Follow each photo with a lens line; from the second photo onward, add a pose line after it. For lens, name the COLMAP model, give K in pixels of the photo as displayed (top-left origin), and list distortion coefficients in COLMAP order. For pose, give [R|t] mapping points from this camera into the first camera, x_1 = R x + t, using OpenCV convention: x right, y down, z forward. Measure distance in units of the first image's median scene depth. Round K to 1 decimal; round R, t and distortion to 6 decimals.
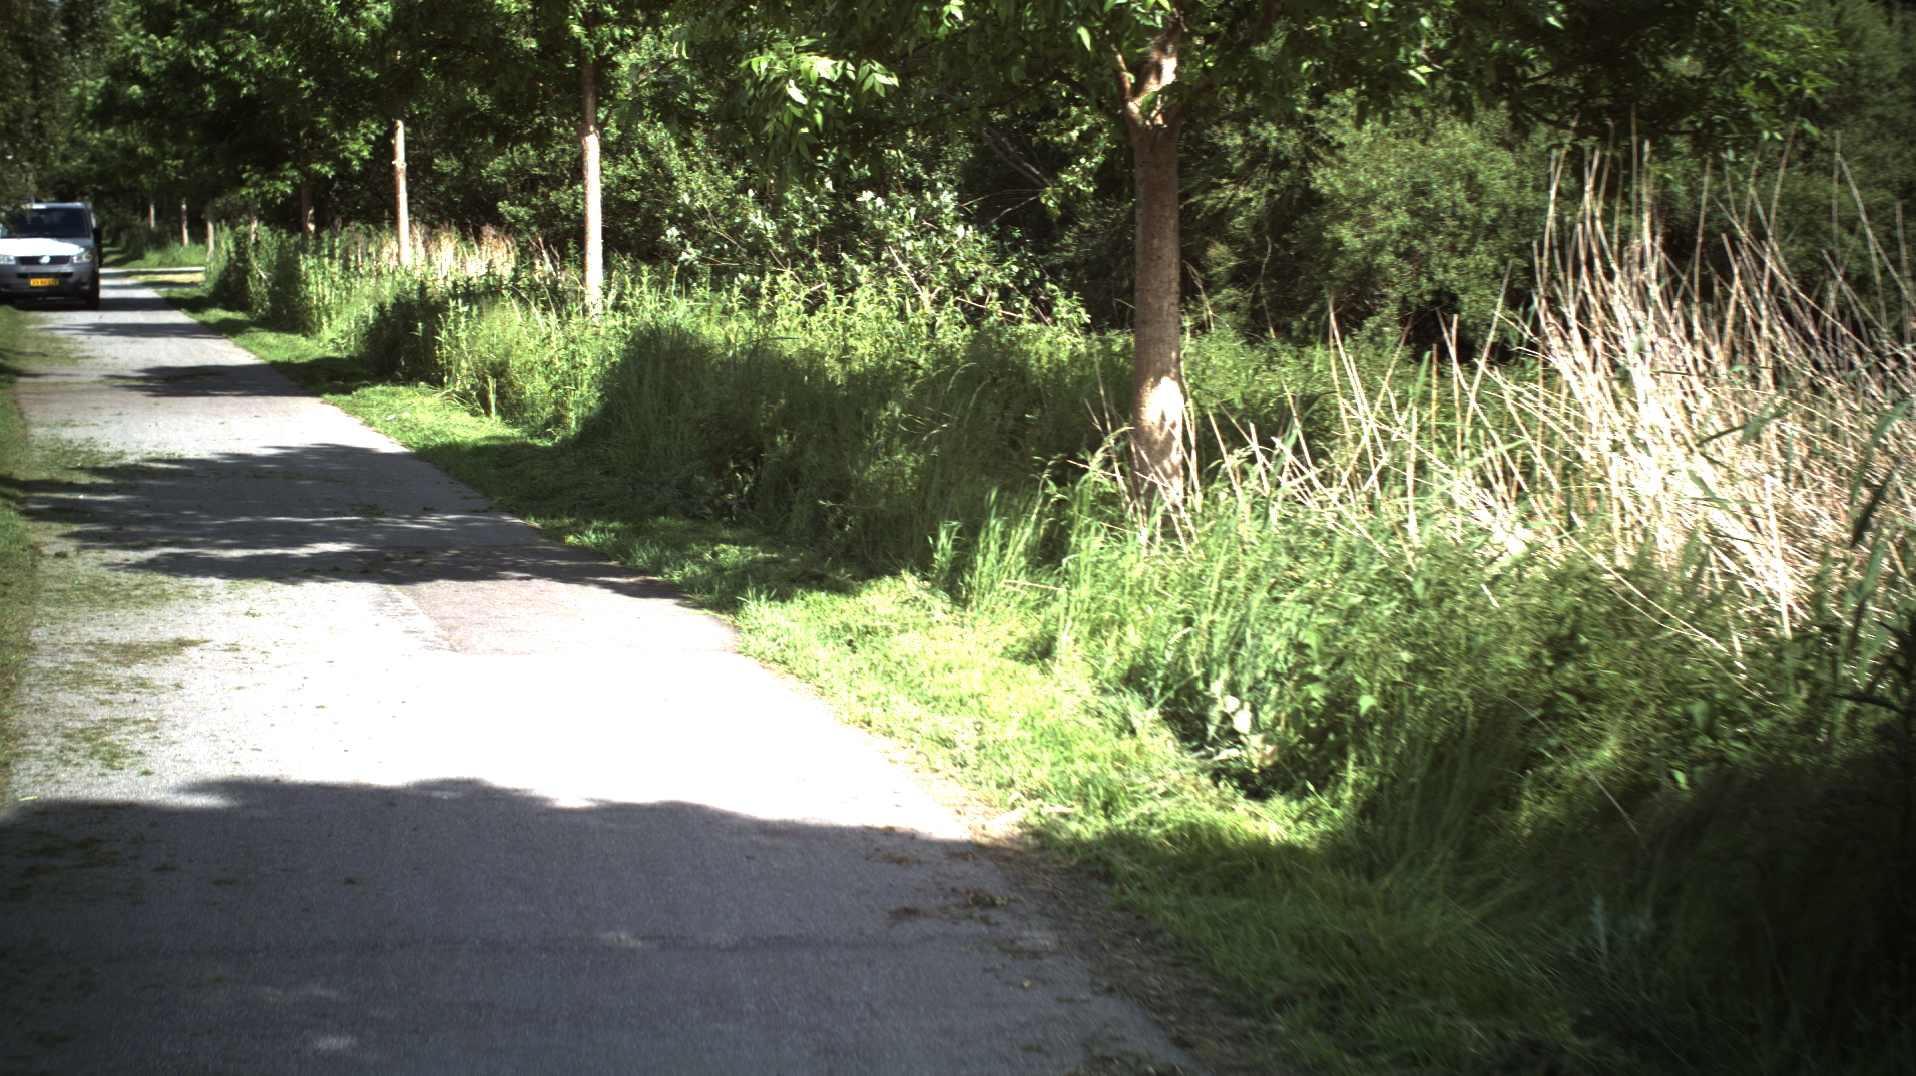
lens RADIAL K [[3526.2, 0, 958.0], [0, 3526.2, 538.0], [0, 0, 1]] dist [-0.290813, 0.338759]
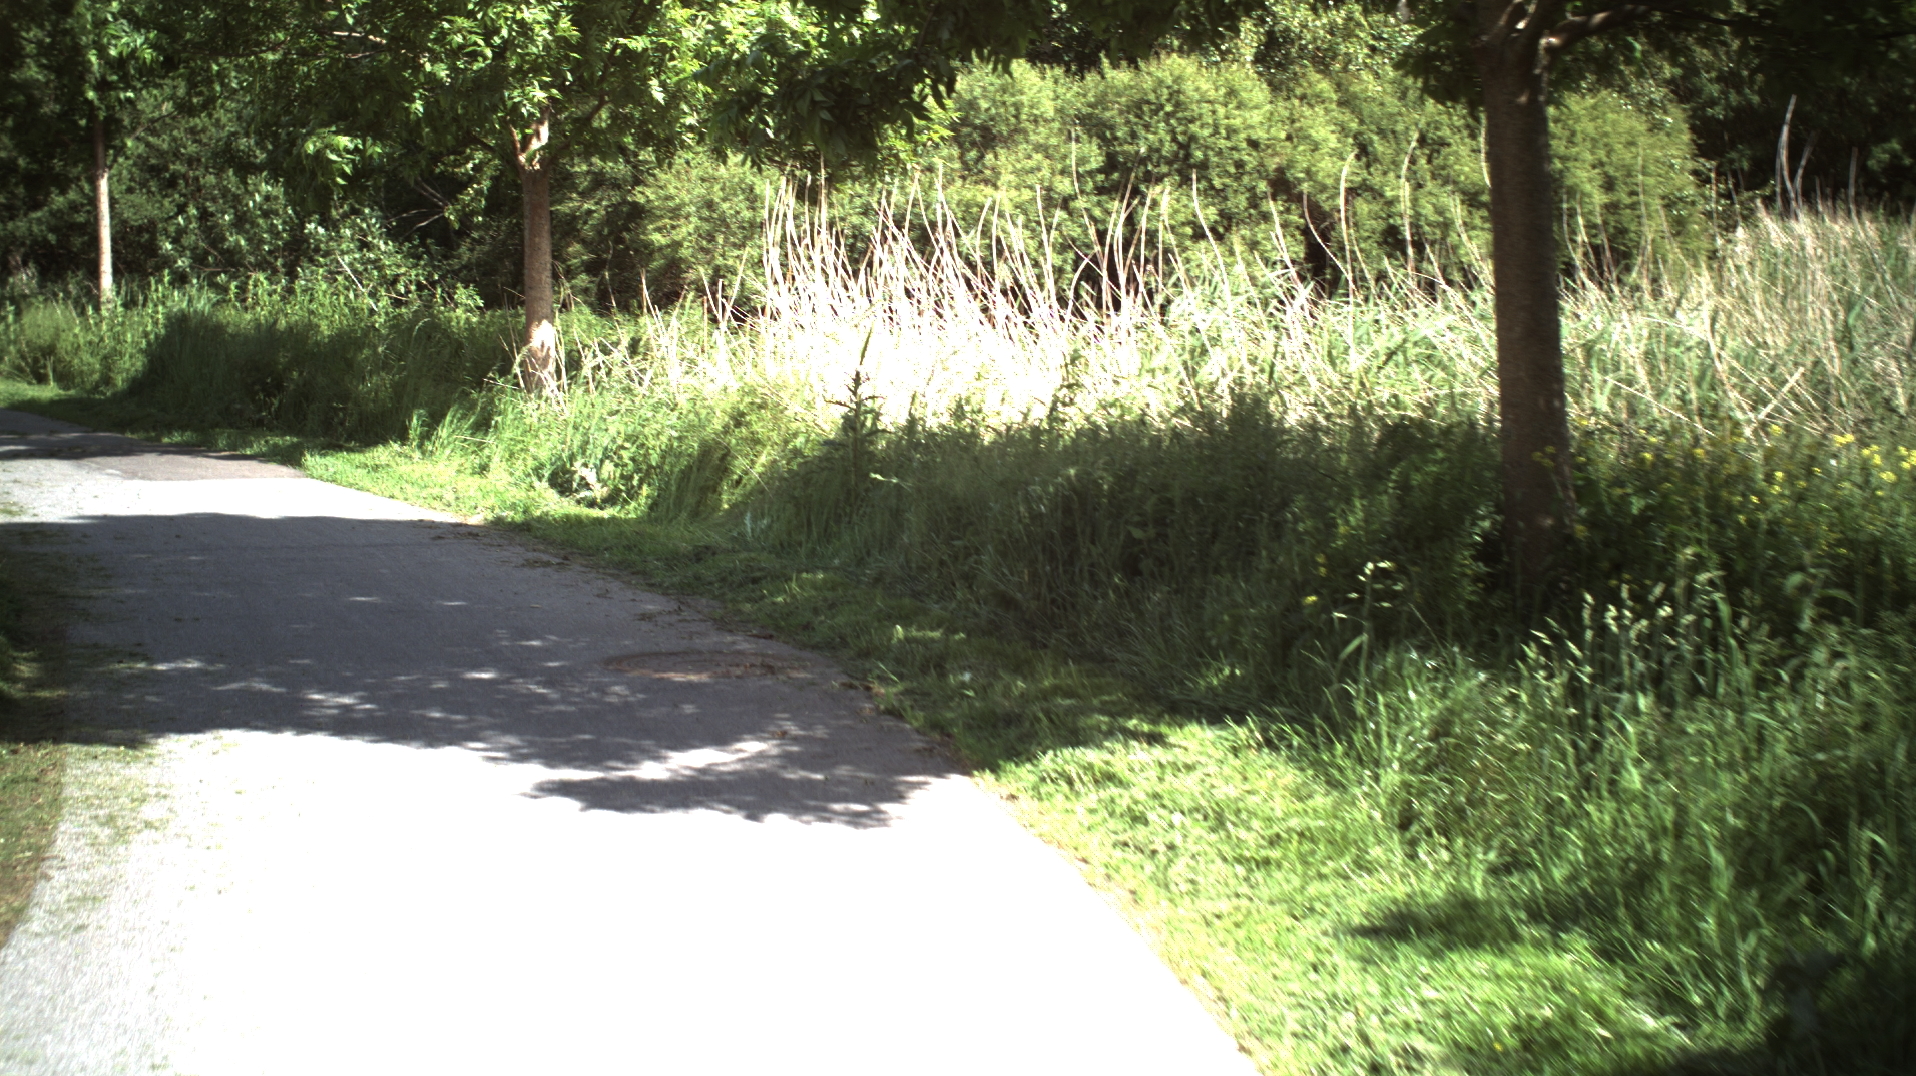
lens RADIAL K [[3526.2, 0, 958.0], [0, 3526.2, 538.0], [0, 0, 1]] dist [-0.290813, 0.338759]
pose [[0.983778, -0.030534, 0.176771, -0.035811], [0.031037, 0.999518, -0.000078, 0.050150], [-0.176684, 0.005563, 0.984252, -0.528542]]
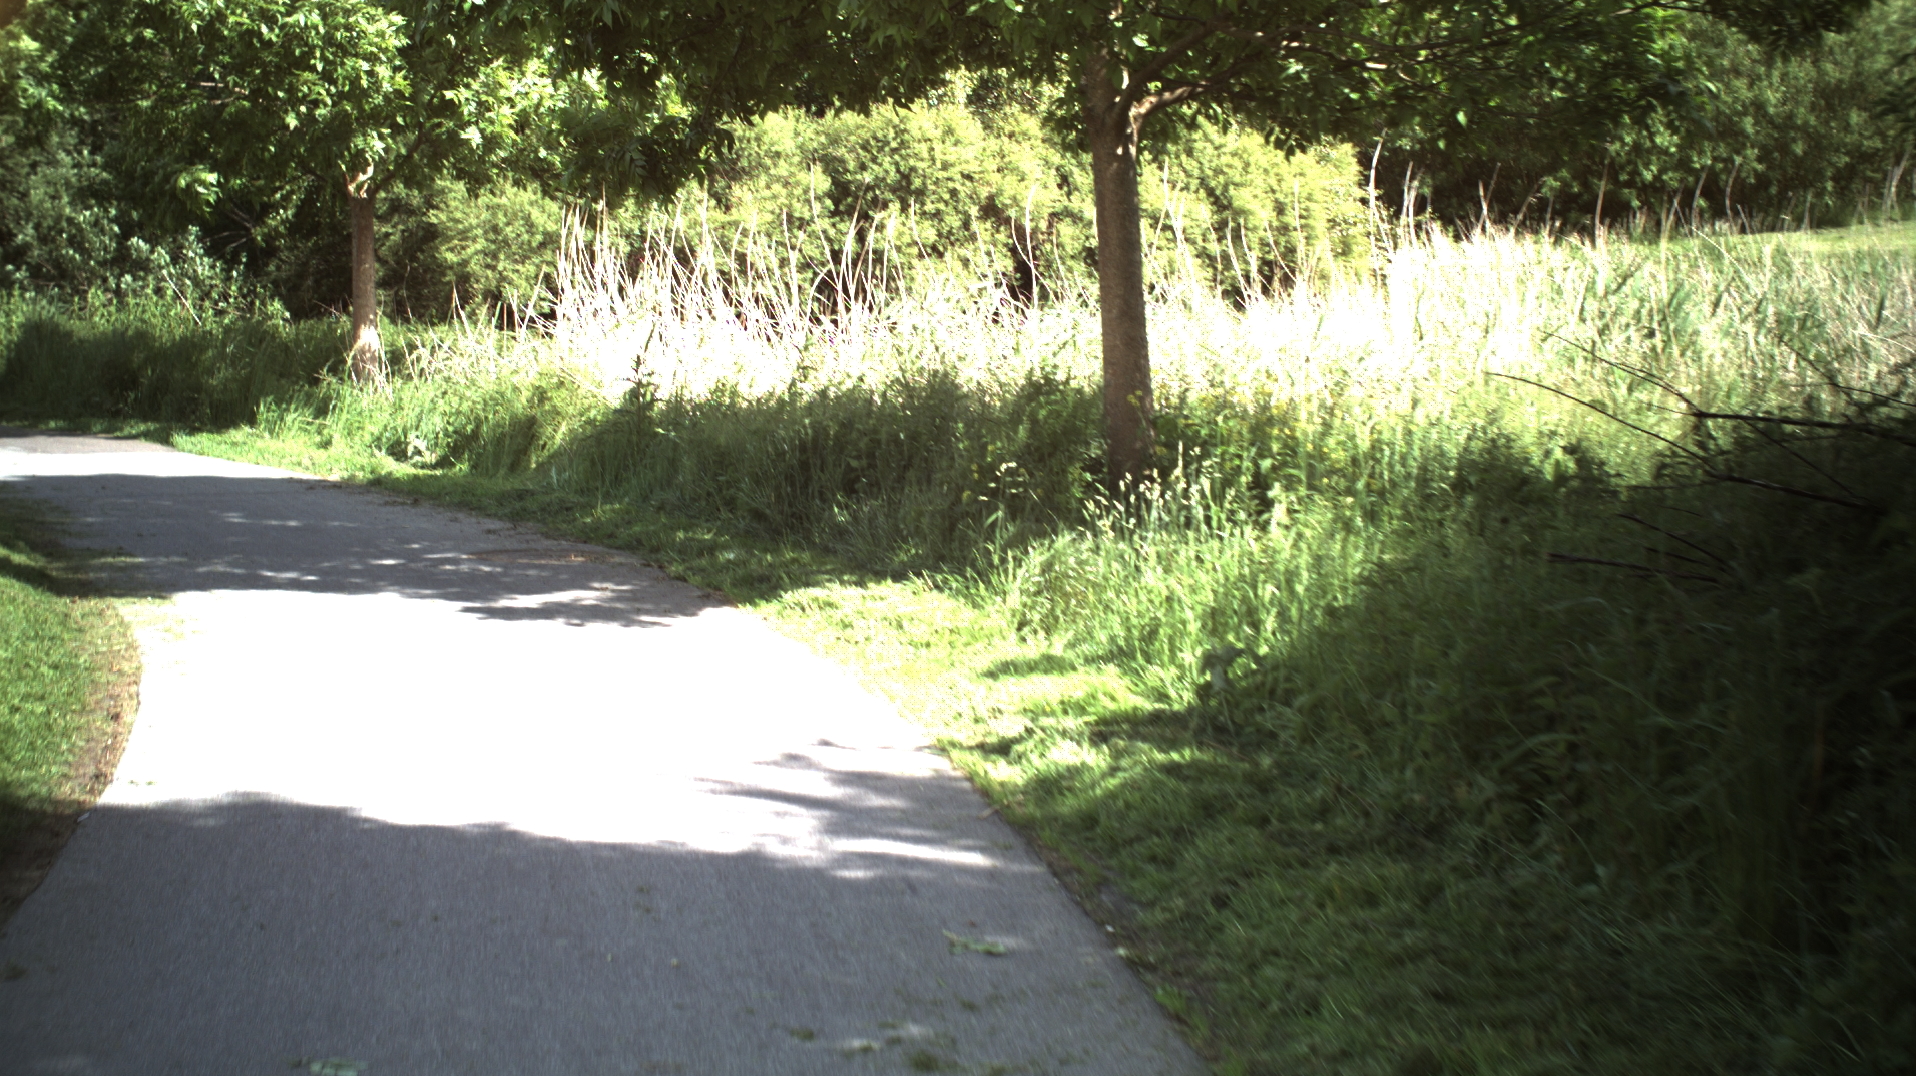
lens RADIAL K [[3526.2, 0, 958.0], [0, 3526.2, 538.0], [0, 0, 1]] dist [-0.290813, 0.338759]
pose [[0.968242, -0.032507, 0.247893, -0.089563], [0.034758, 0.999385, -0.004708, 0.076362], [-0.247588, 0.013175, 0.968776, -0.790127]]
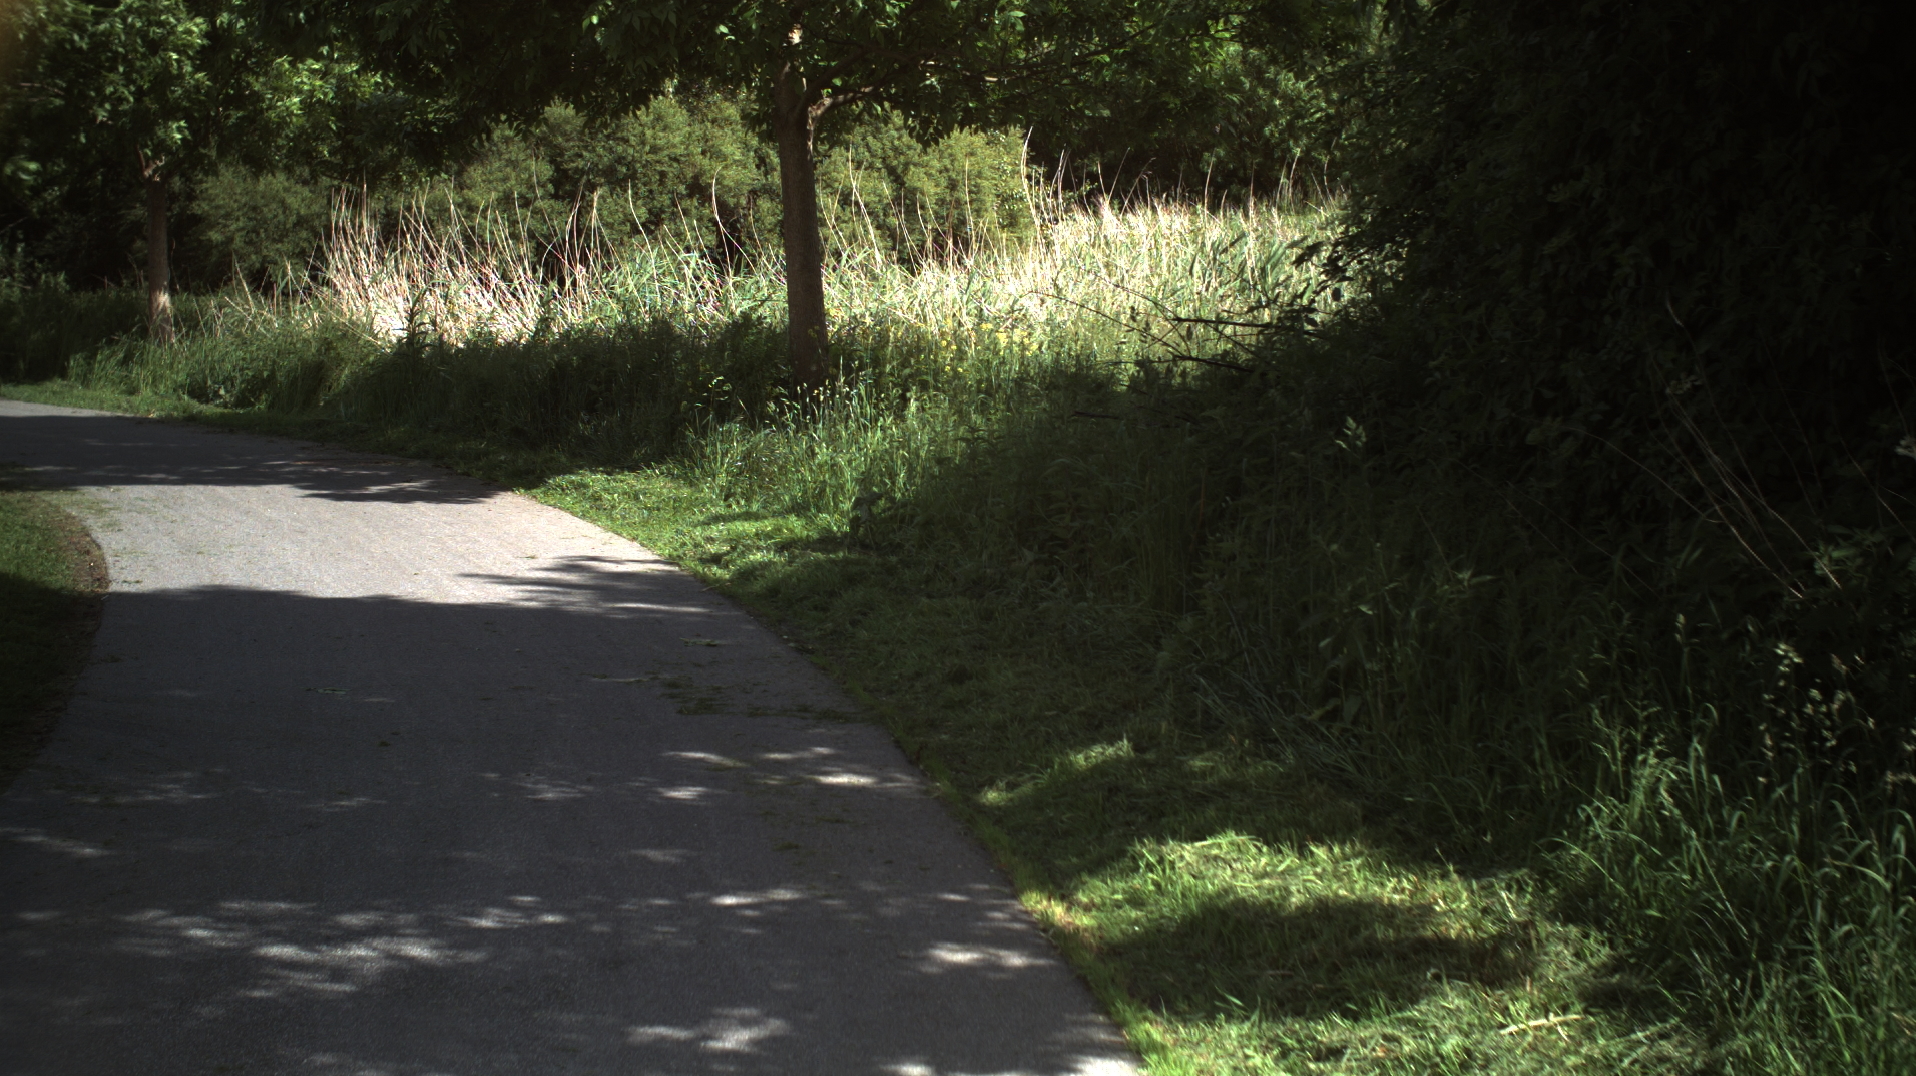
lens RADIAL K [[3526.2, 0, 958.0], [0, 3526.2, 538.0], [0, 0, 1]] dist [-0.290813, 0.338759]
pose [[0.943727, -0.045259, 0.327615, -0.160959], [0.046152, 0.998922, 0.005052, 0.102165], [-0.327490, 0.010352, 0.944798, -1.045350]]
